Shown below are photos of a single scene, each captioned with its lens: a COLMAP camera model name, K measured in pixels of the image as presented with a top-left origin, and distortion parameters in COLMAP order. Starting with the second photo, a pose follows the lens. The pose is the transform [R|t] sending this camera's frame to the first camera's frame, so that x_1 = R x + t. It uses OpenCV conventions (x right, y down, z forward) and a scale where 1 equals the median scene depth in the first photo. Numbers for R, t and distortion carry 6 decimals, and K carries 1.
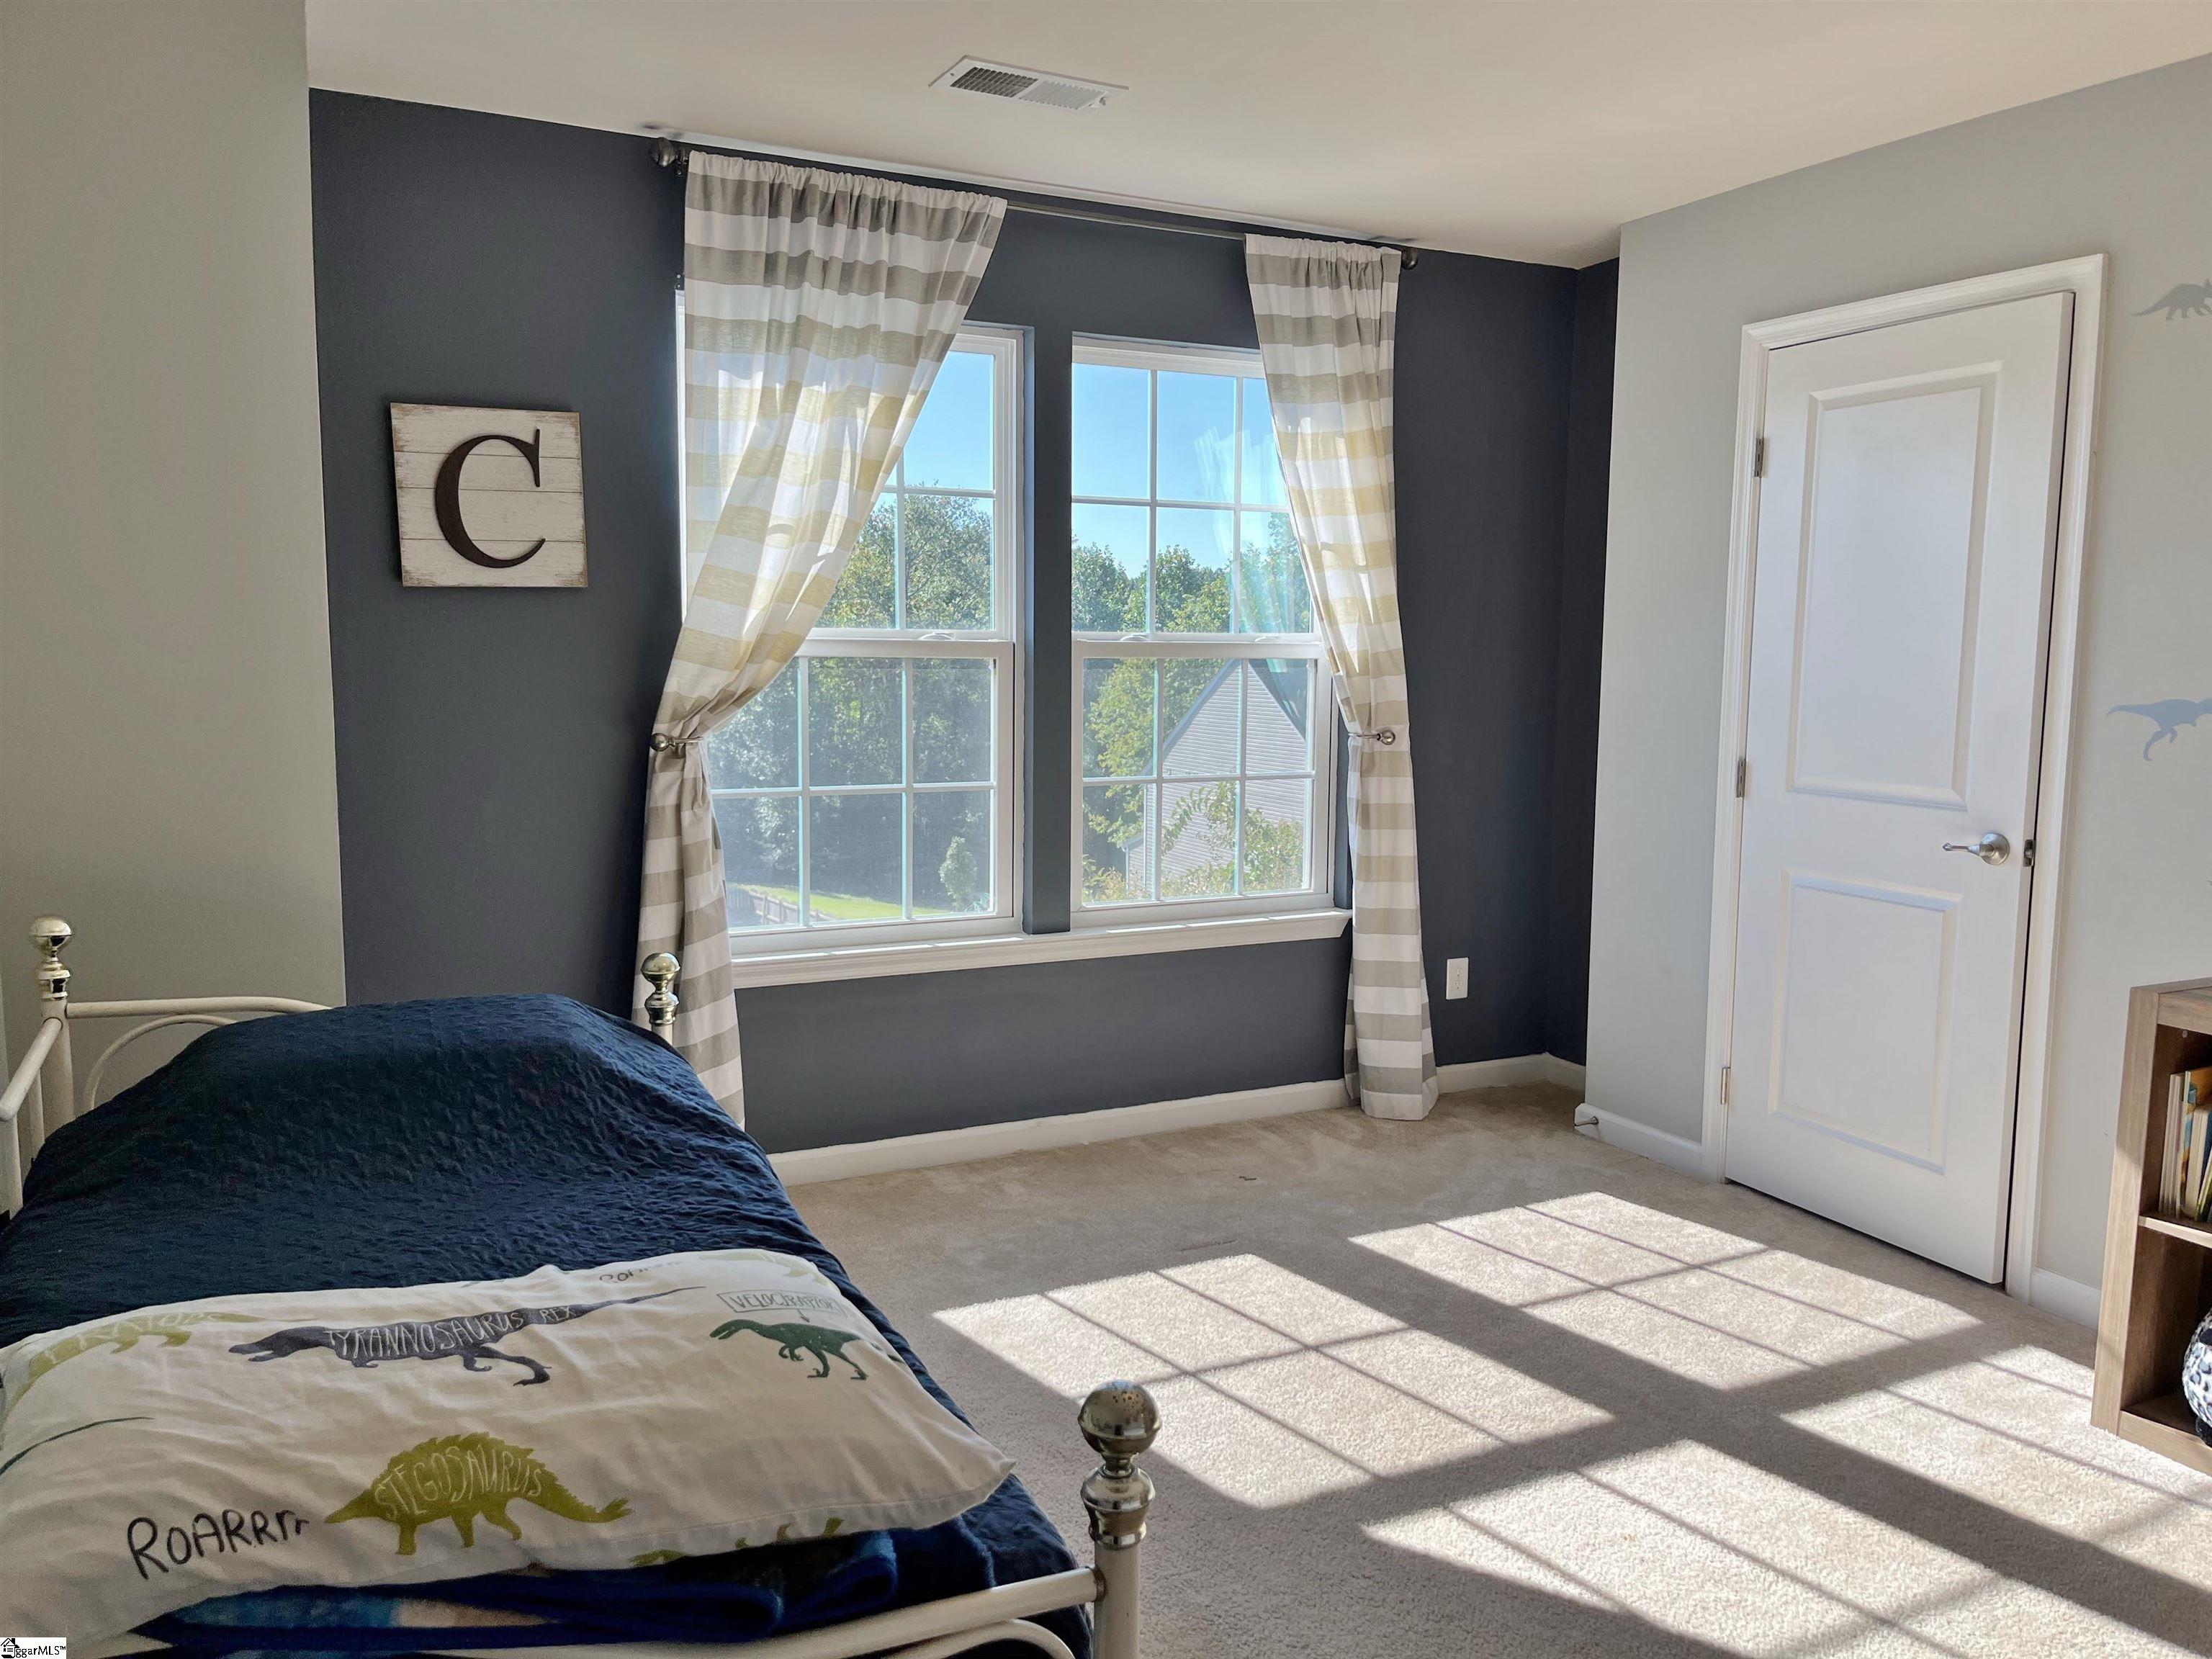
lens RADIAL K [[1671.7, 0, 1111.2], [0, 1671.7, 831.7], [0, 0, 1]] dist [0.056671, -0.092276]
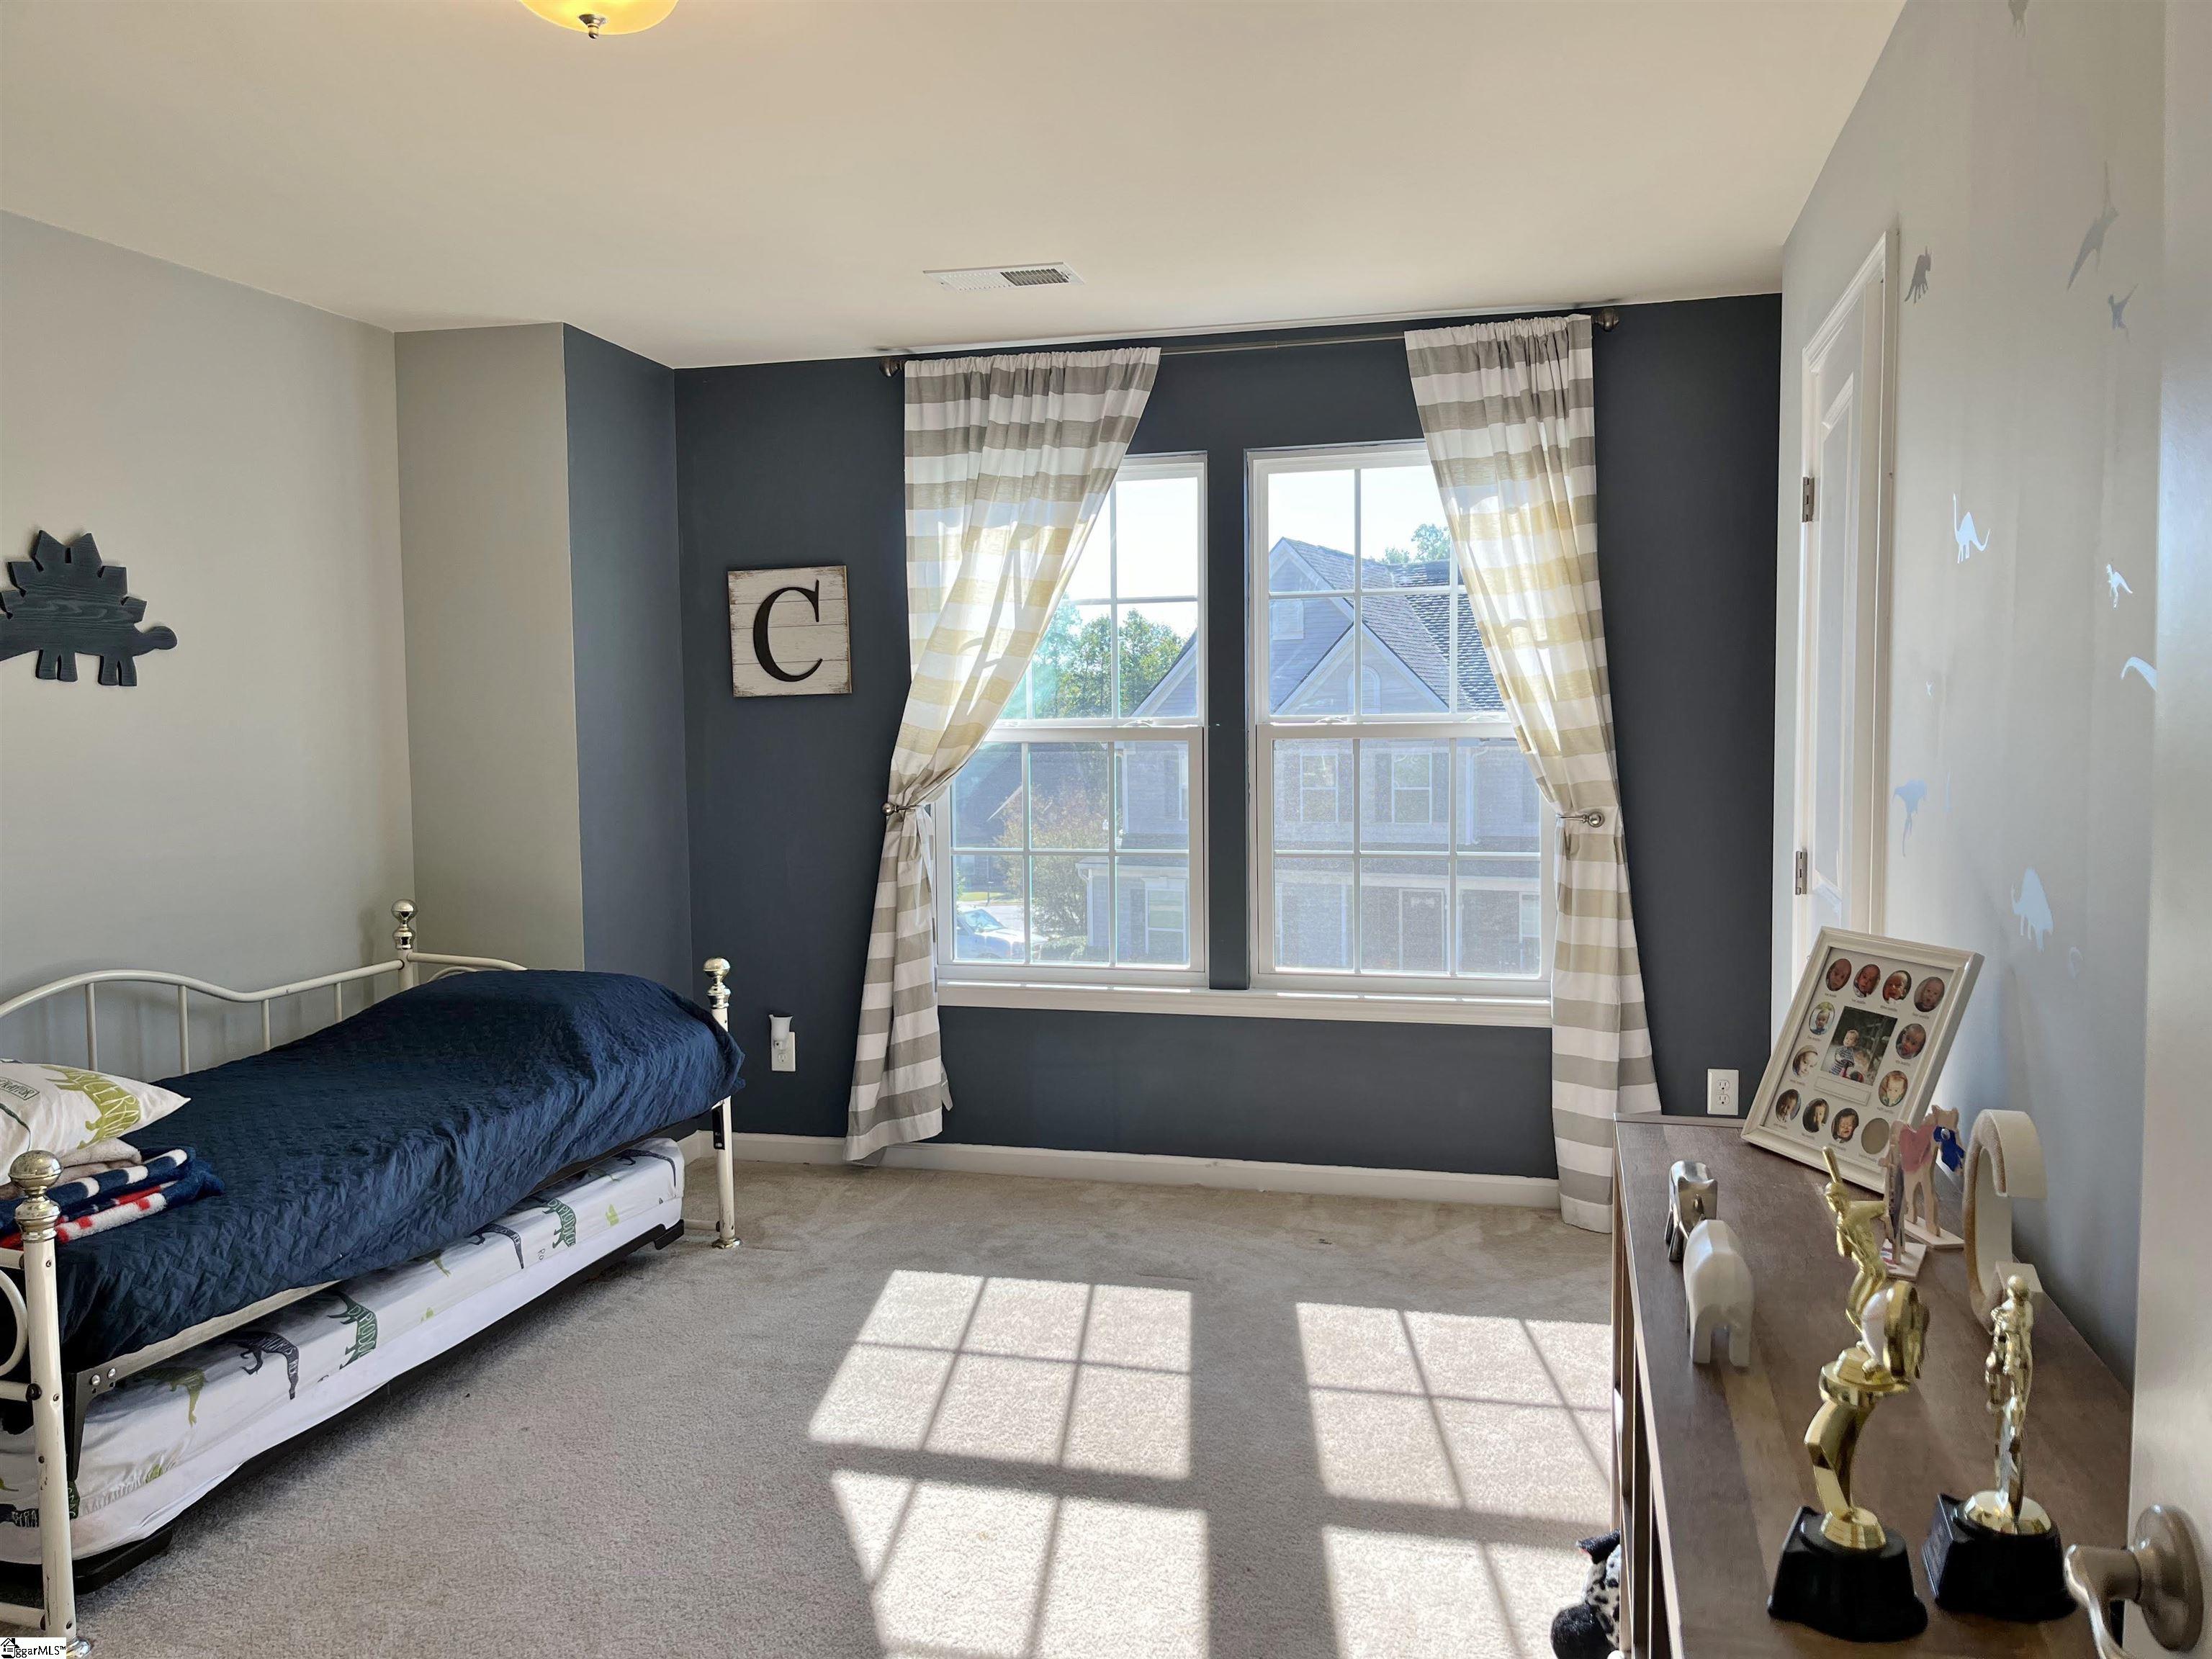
lens RADIAL K [[1671.7, 0, 1111.2], [0, 1671.7, 831.7], [0, 0, 1]] dist [0.056671, -0.092276]
pose [[0.747794, 0.025401, -0.663444, 0.705920], [-0.058769, 0.997878, -0.028036, -0.008705], [0.661324, 0.059955, 0.747700, 0.136152]]
